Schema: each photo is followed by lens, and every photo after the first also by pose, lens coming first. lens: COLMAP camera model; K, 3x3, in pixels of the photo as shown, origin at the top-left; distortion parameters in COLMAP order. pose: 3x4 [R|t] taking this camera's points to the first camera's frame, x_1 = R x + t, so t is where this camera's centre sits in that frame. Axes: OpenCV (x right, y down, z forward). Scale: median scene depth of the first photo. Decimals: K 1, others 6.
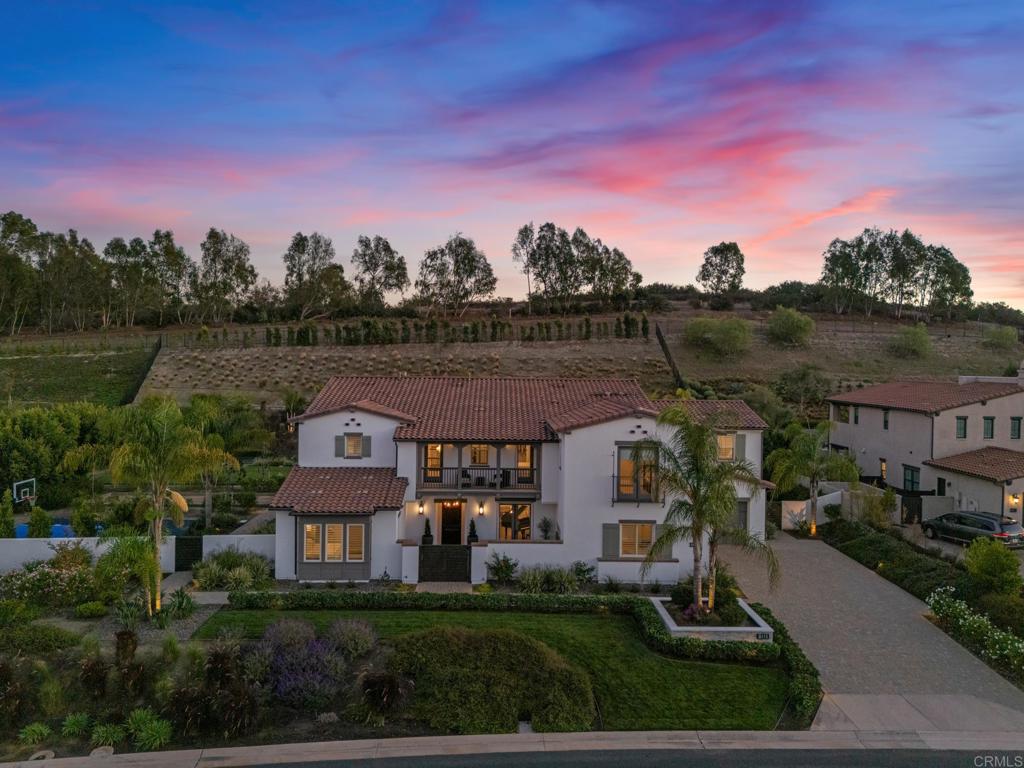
lens RADIAL K [[771.2, 0, 510.0], [0, 771.2, 380.3], [0, 0, 1]] dist [0.069926, -0.056429]
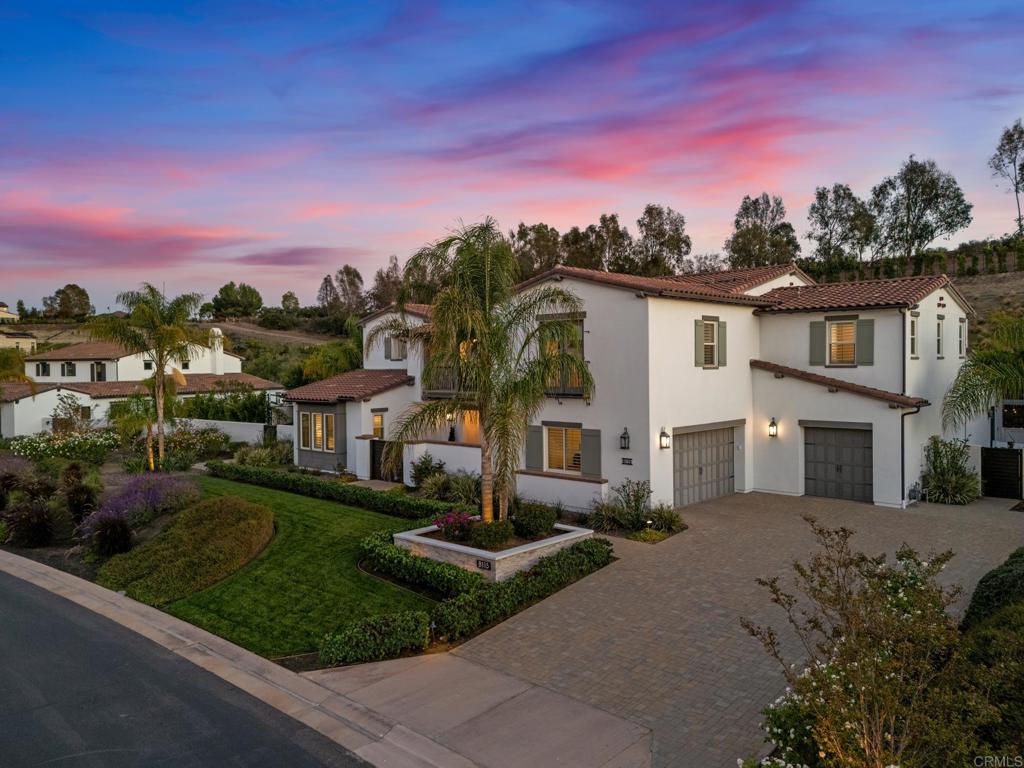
lens RADIAL K [[756.6, 0, 512.0], [0, 756.6, 384.0], [0, 0, 1]] dist [0.067769, -0.052060]
pose [[0.713517, -0.002405, -0.700634, 0.228030], [0.001415, 0.999997, -0.001992, 0.053096], [0.700637, 0.000430, 0.713518, 0.167714]]
